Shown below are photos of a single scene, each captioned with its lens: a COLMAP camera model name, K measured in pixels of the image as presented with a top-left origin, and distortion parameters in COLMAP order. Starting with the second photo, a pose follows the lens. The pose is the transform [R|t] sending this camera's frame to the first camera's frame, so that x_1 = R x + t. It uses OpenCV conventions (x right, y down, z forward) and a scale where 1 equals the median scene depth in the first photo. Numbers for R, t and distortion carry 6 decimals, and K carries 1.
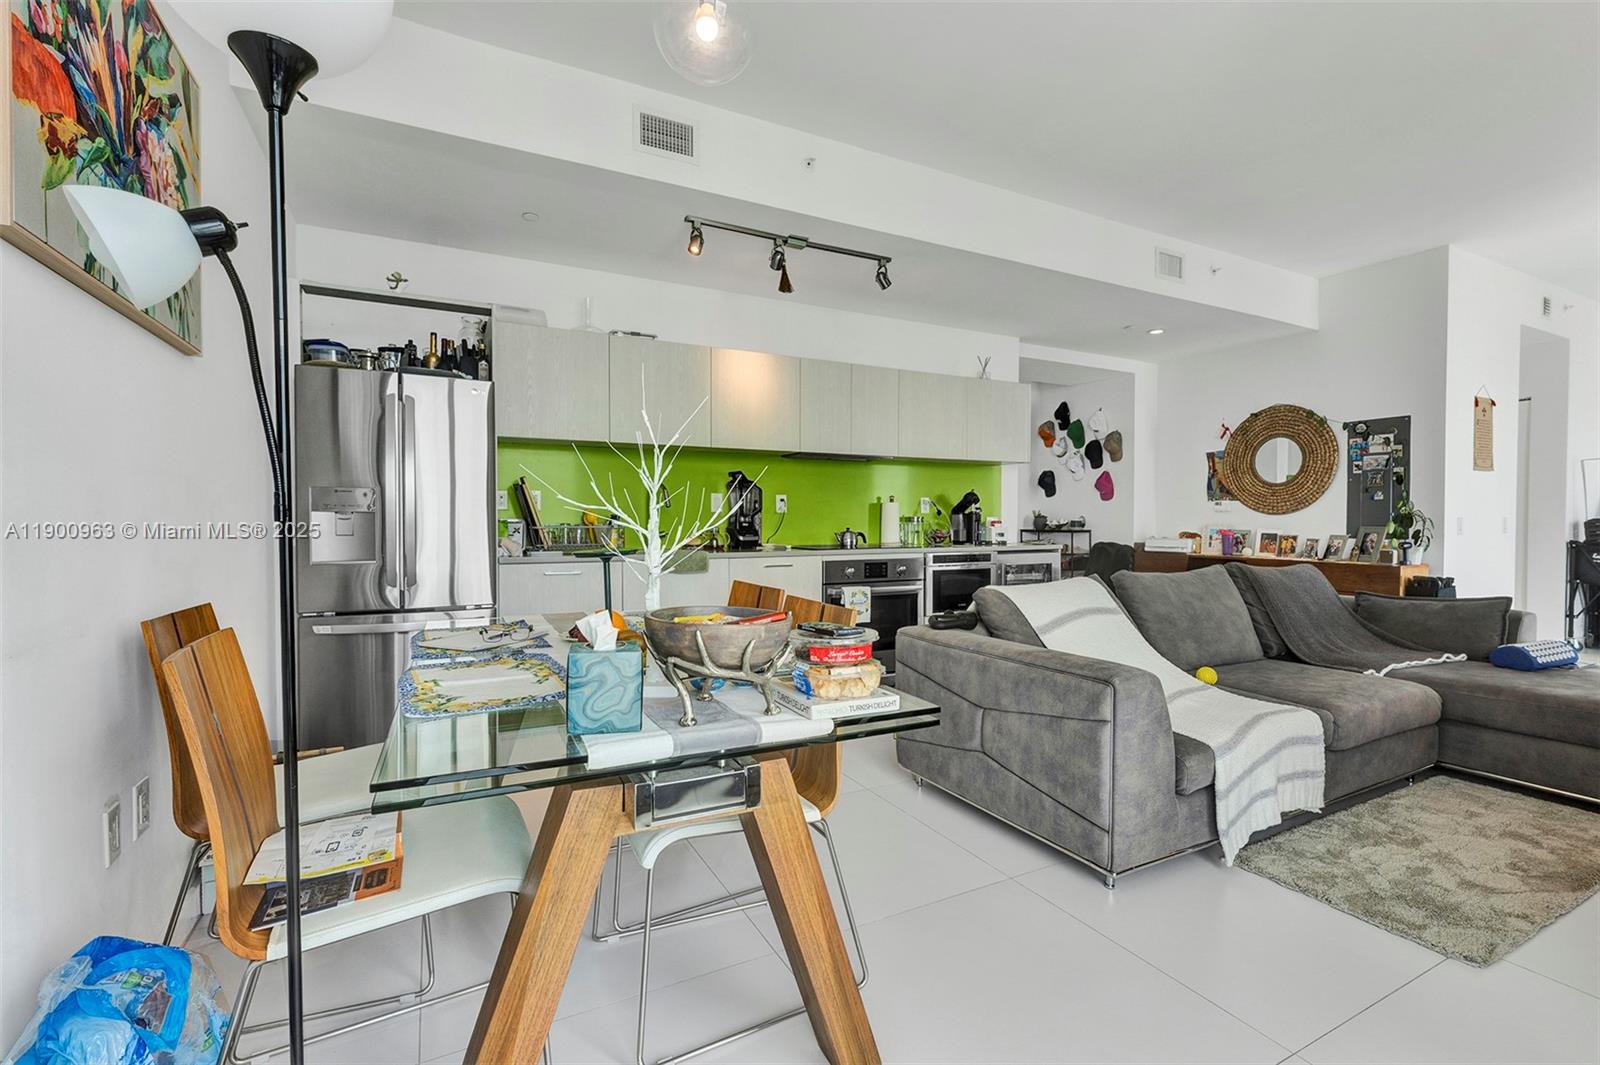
lens RADIAL K [[700.2, 0, 800.0], [0, 700.2, 532.5], [0, 0, 1]] dist [-0.000192, 0.000026]
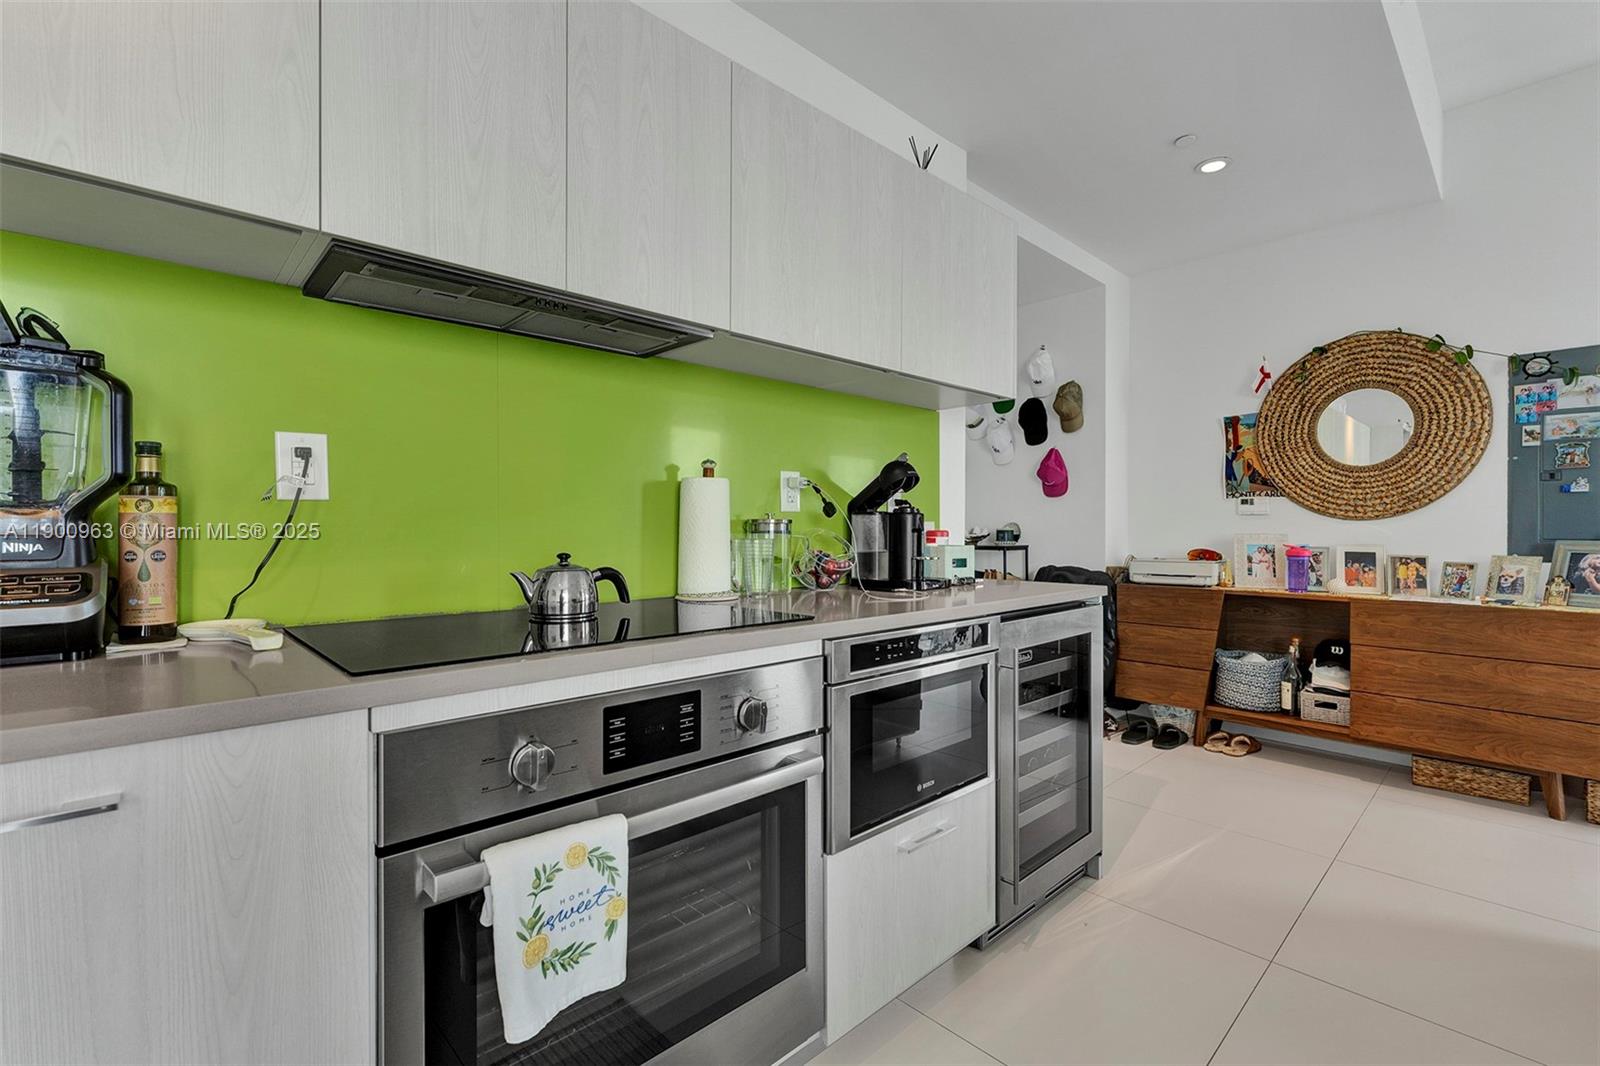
lens RADIAL K [[700.2, 0, 800.0], [0, 700.2, 533.0], [0, 0, 1]] dist [-0.000192, 0.000026]
pose [[0.961535, -0.000897, 0.274680, 0.075735], [0.004447, 0.999914, -0.012302, -0.010451], [-0.274646, 0.013050, 0.961457, 0.625949]]
